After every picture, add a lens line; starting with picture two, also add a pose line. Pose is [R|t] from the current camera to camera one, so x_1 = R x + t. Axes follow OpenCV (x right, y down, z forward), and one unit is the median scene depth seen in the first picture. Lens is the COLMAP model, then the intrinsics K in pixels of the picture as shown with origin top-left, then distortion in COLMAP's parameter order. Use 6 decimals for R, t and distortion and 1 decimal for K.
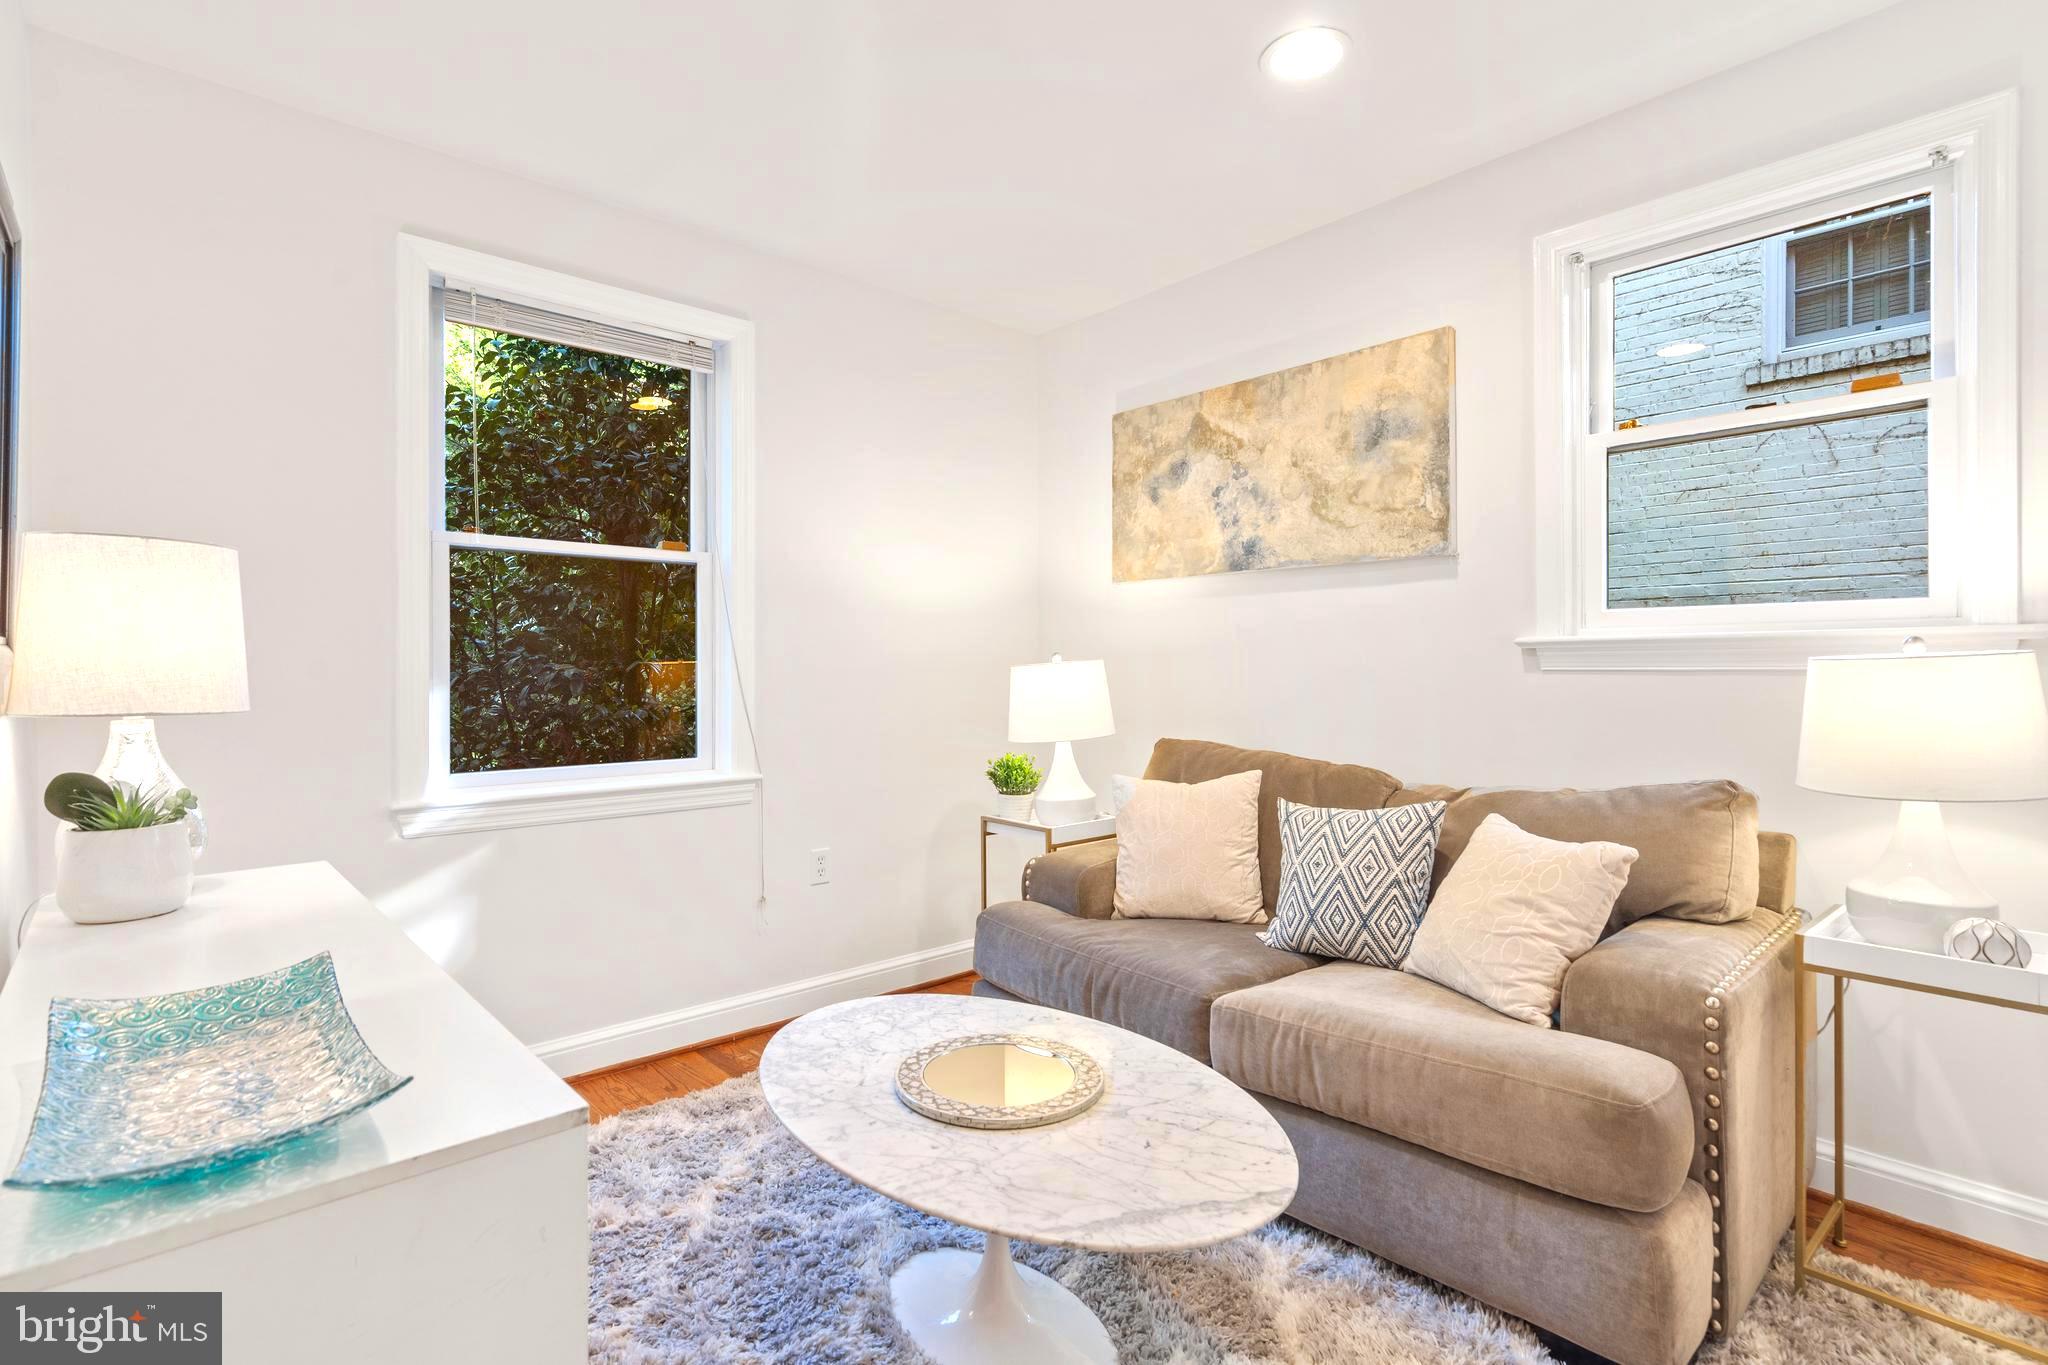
lens RADIAL K [[958.0, 0, 1022.8], [0, 958.0, 701.4], [0, 0, 1]] dist [-0.000263, 0.000148]
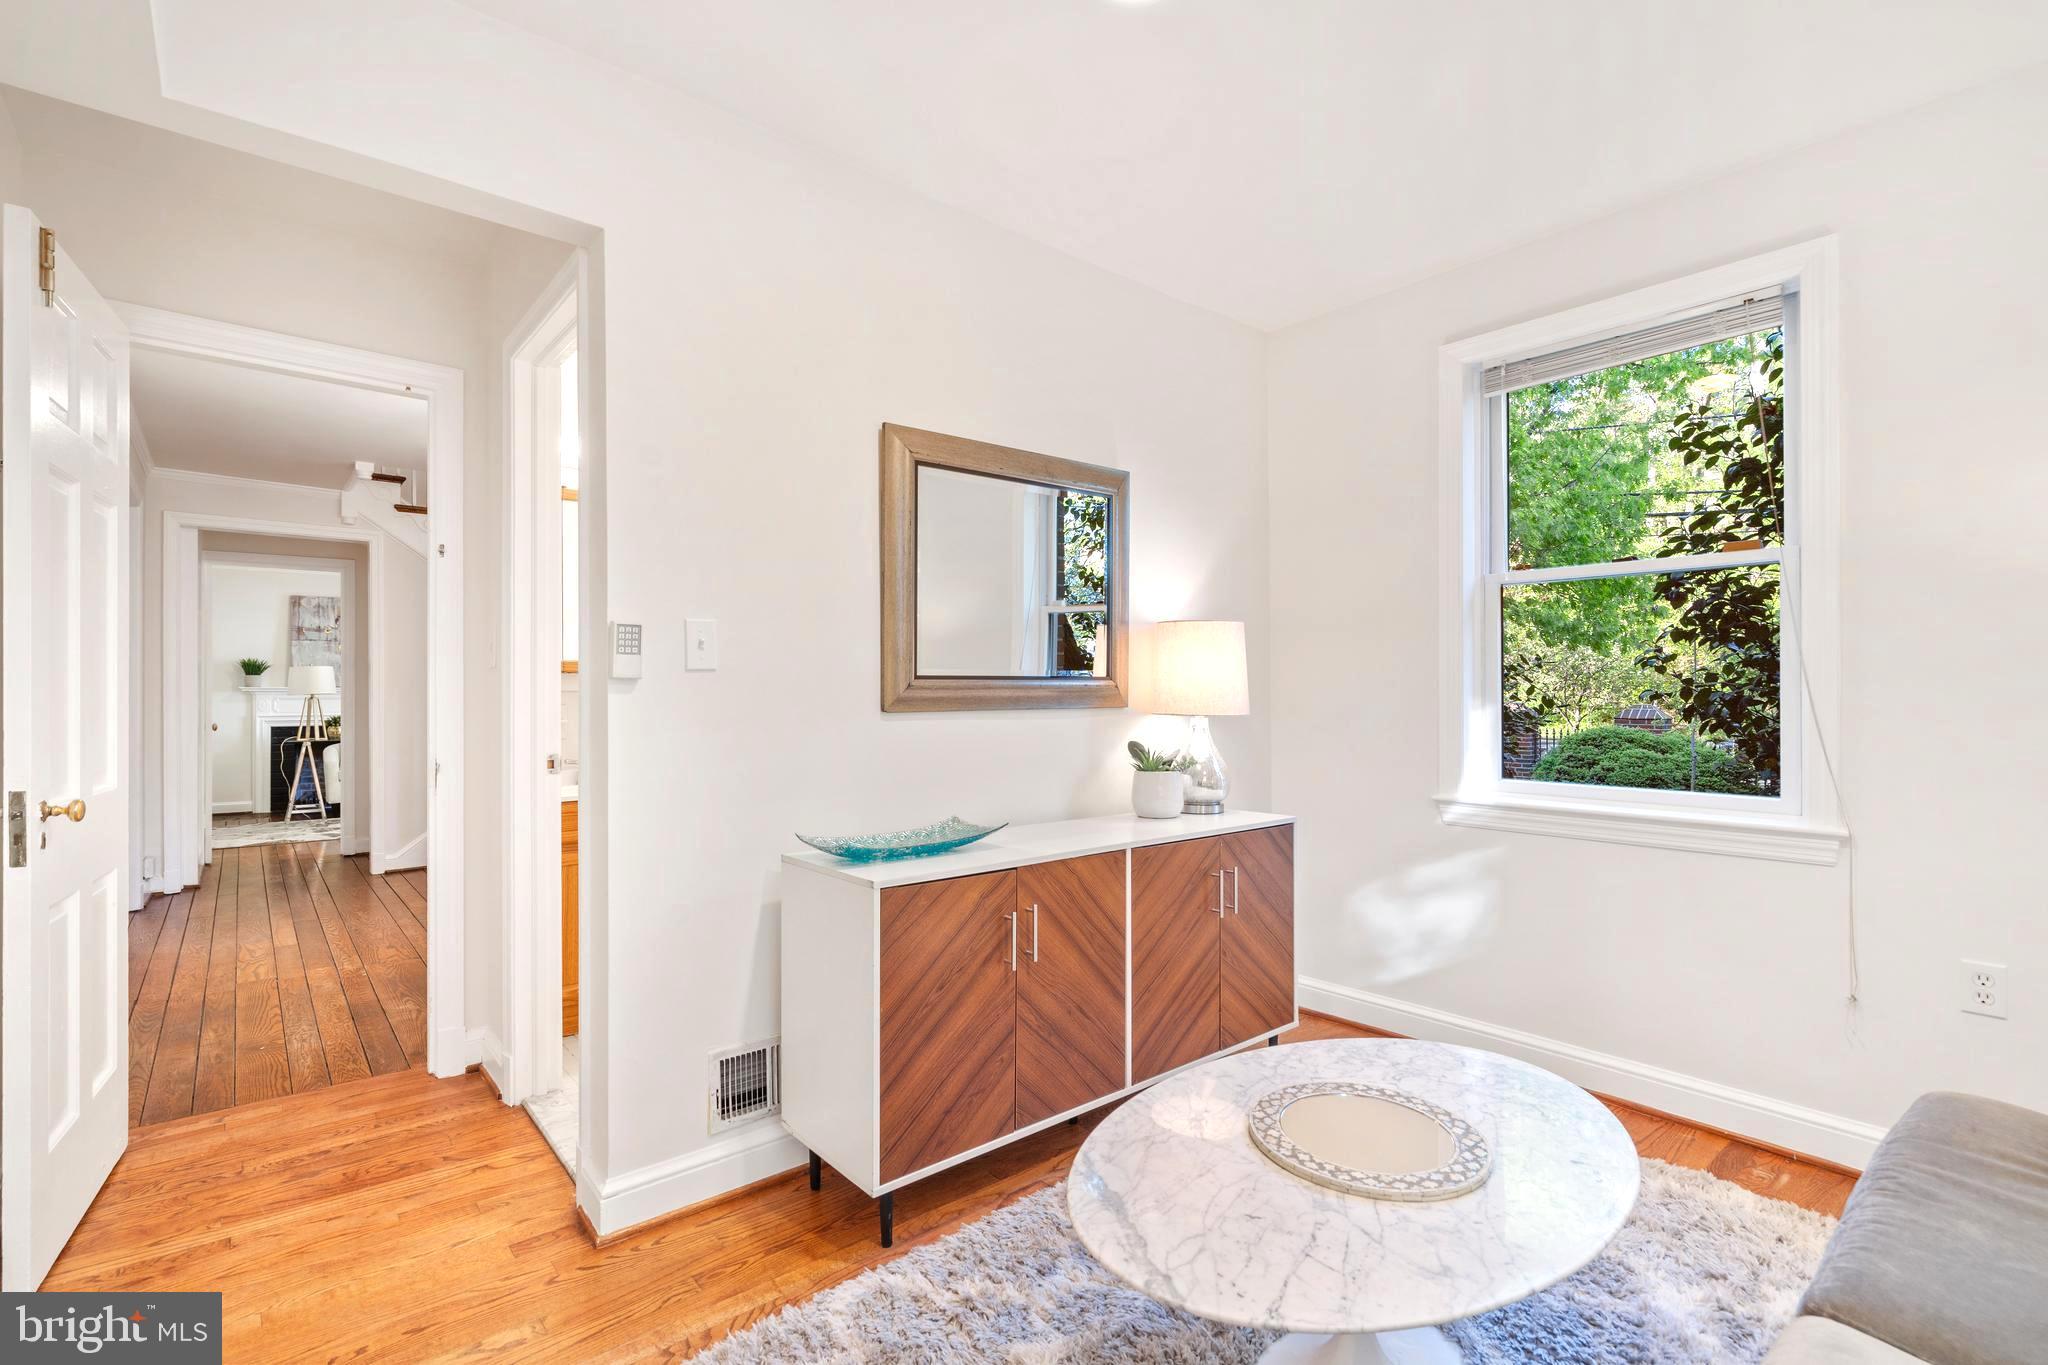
lens RADIAL K [[958.0, 0, 1022.8], [0, 958.0, 701.4], [0, 0, 1]] dist [-0.000263, 0.000148]
pose [[-0.047739, 0.015083, -0.998746, 0.758120], [-0.028654, 0.999454, 0.016464, -0.027719], [0.998449, 0.029404, -0.047280, 0.584184]]
